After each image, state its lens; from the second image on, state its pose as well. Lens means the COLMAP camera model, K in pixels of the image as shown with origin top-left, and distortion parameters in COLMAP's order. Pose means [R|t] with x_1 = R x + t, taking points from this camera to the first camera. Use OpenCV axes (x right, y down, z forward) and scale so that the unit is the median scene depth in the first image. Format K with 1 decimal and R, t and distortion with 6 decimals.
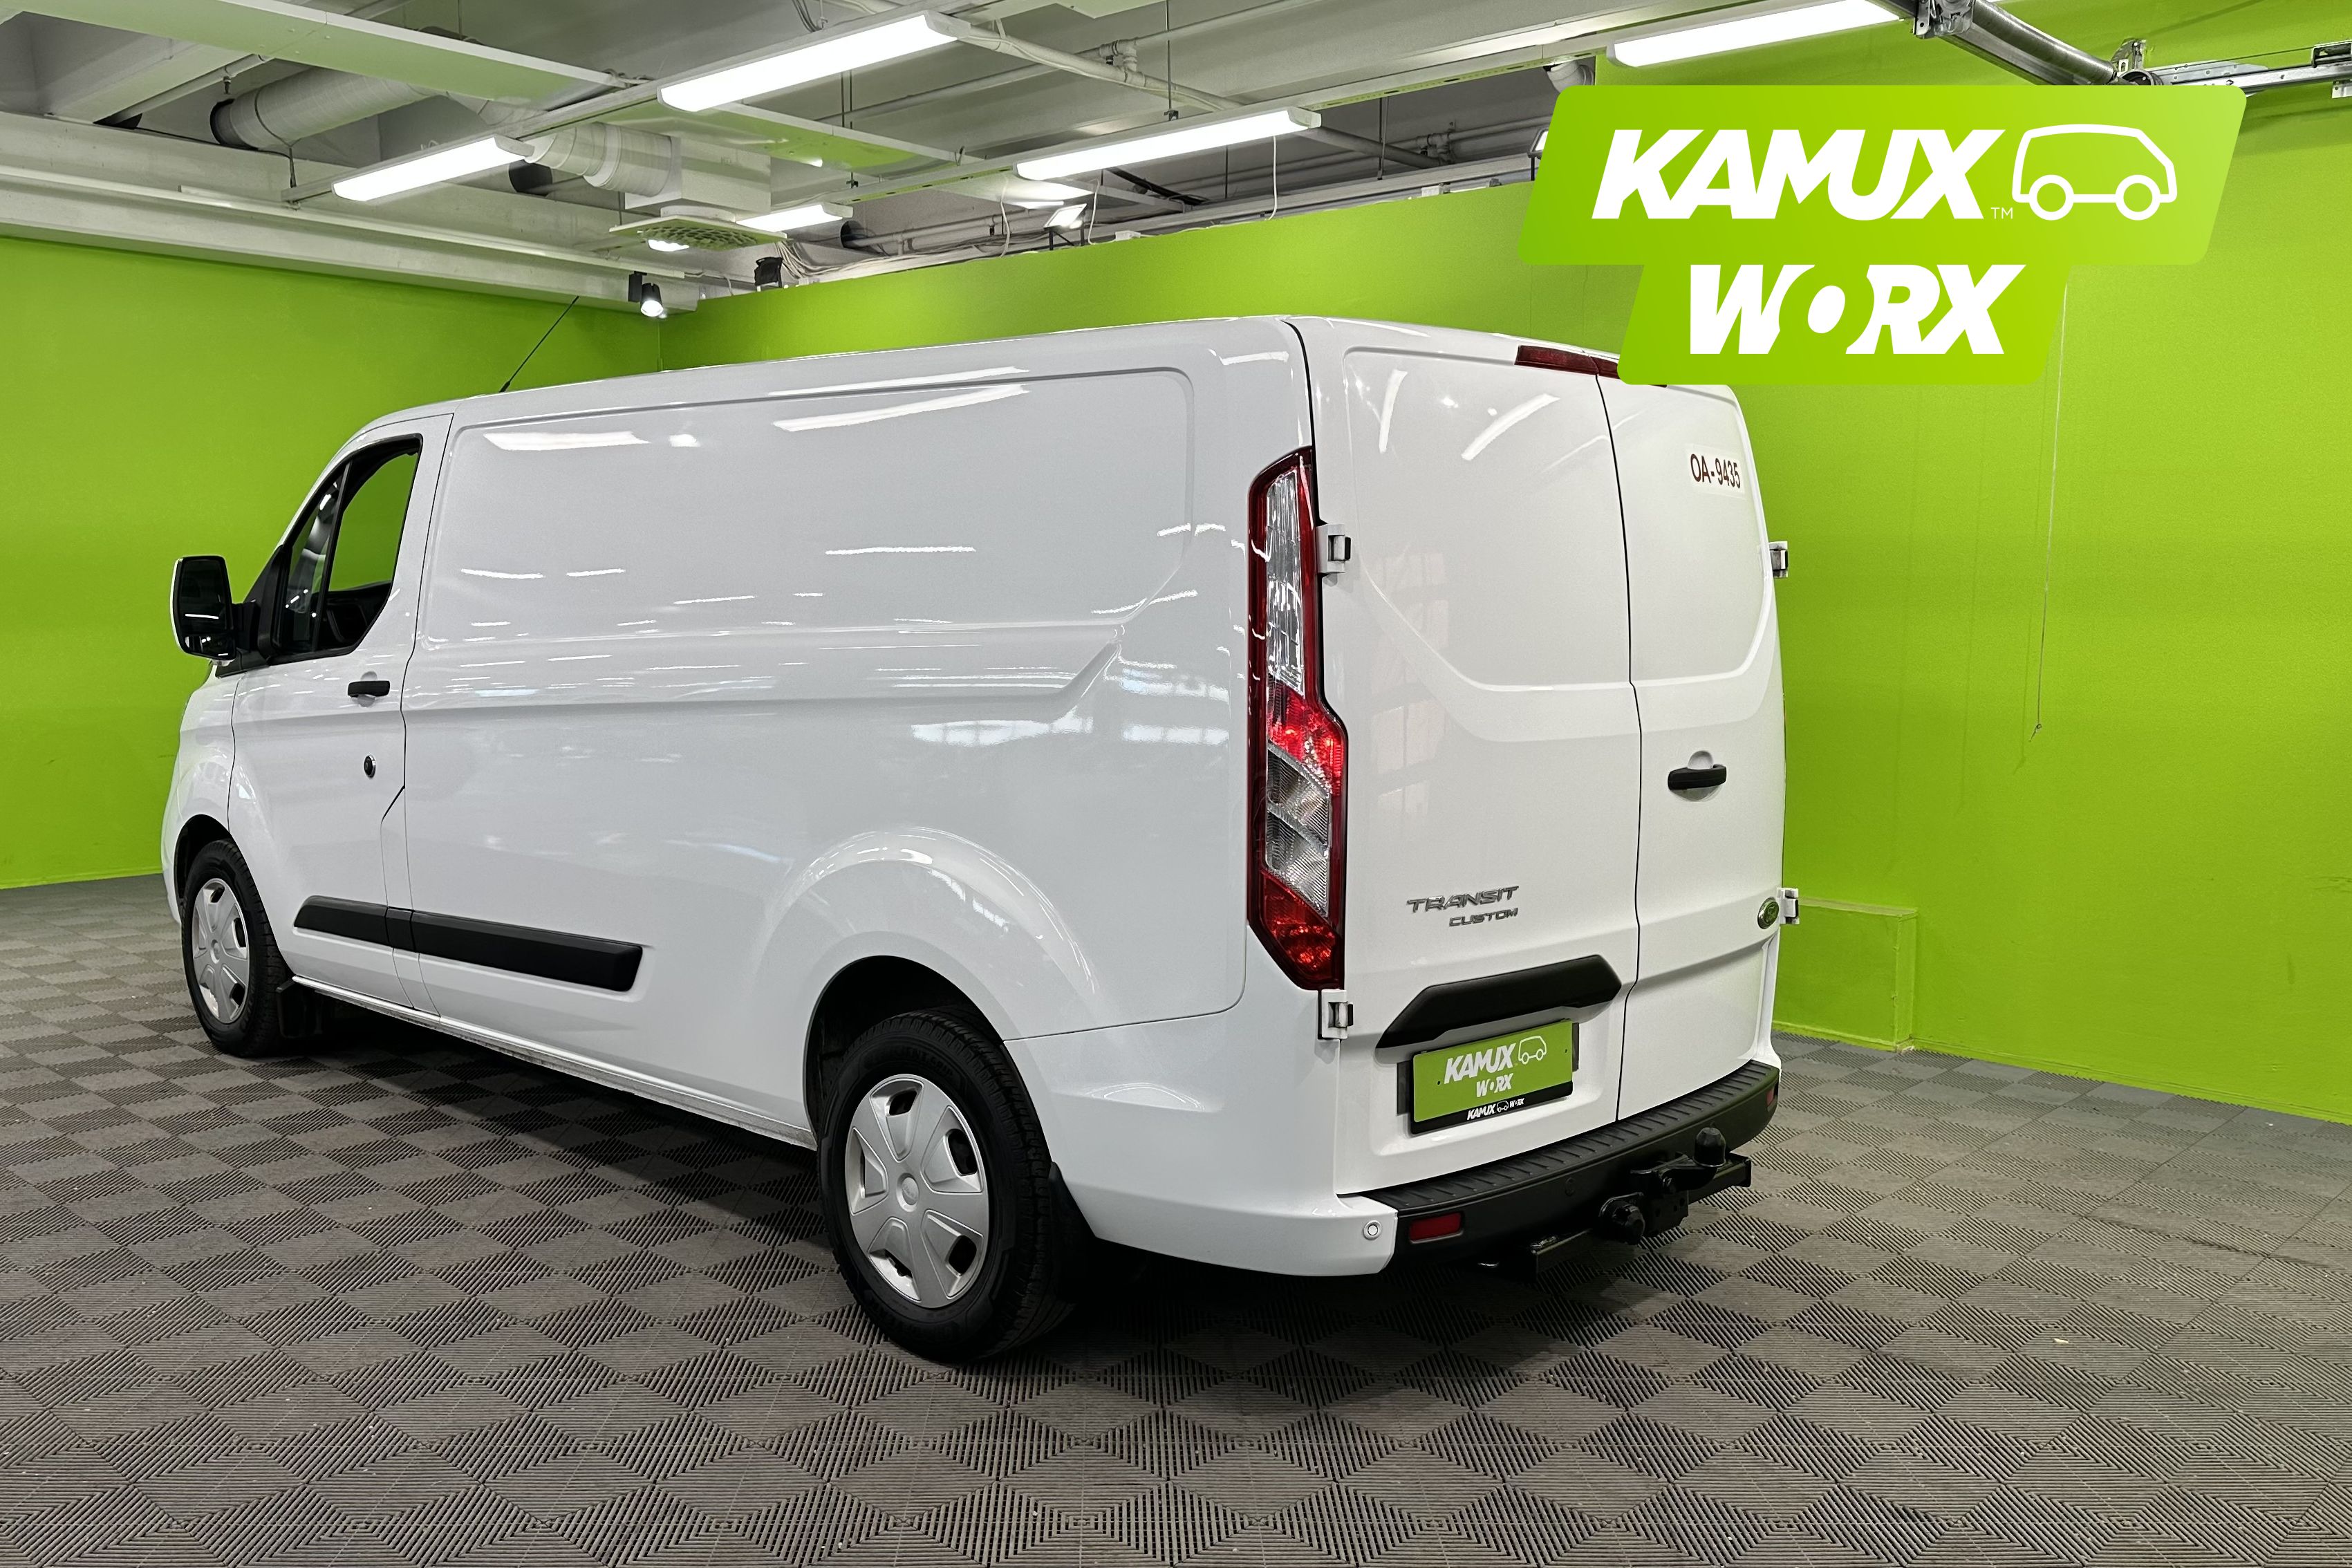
lens RADIAL K [[1979.6, 0, 1198.4], [0, 1979.6, 797.5], [0, 0, 1]] dist [0.068335, -0.119600]
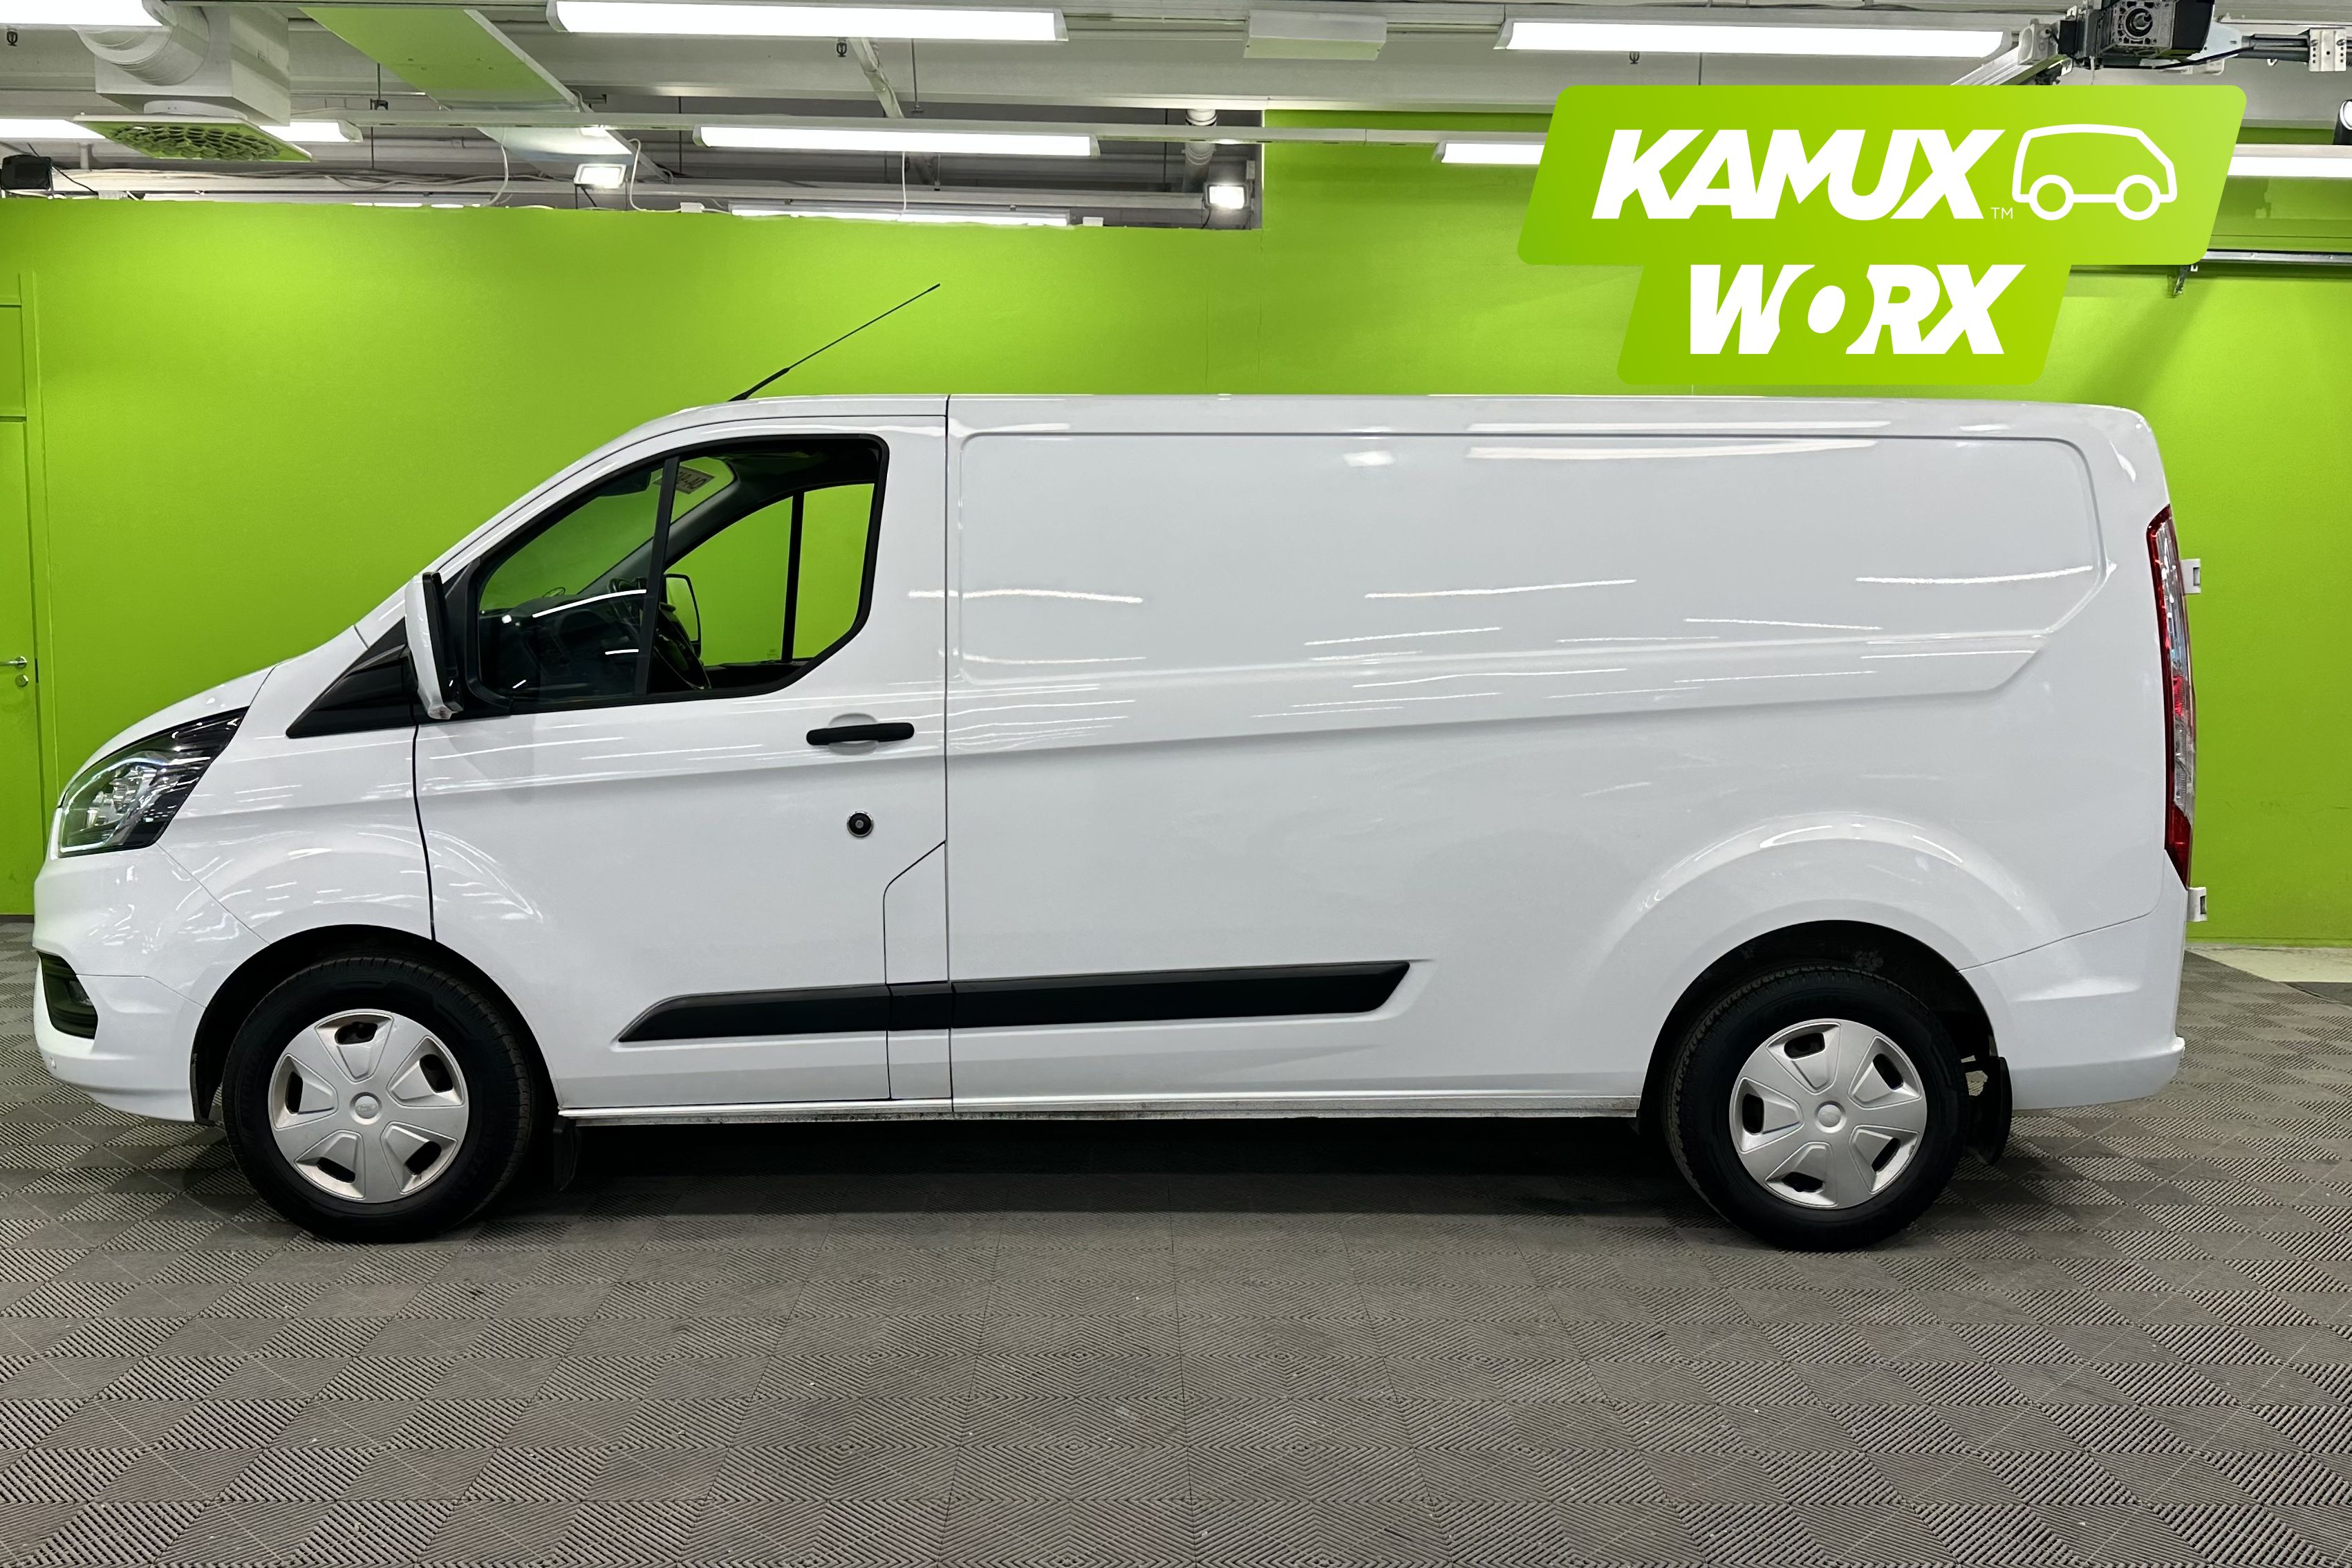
lens RADIAL K [[1979.6, 0, 1187.1], [0, 1979.6, 791.8], [0, 0, 1]] dist [0.068335, -0.119600]
pose [[0.715917, -0.083929, 0.693123, -1.054580], [0.075473, 0.996234, 0.042678, -0.064367], [-0.694094, 0.021758, 0.719555, 0.343672]]
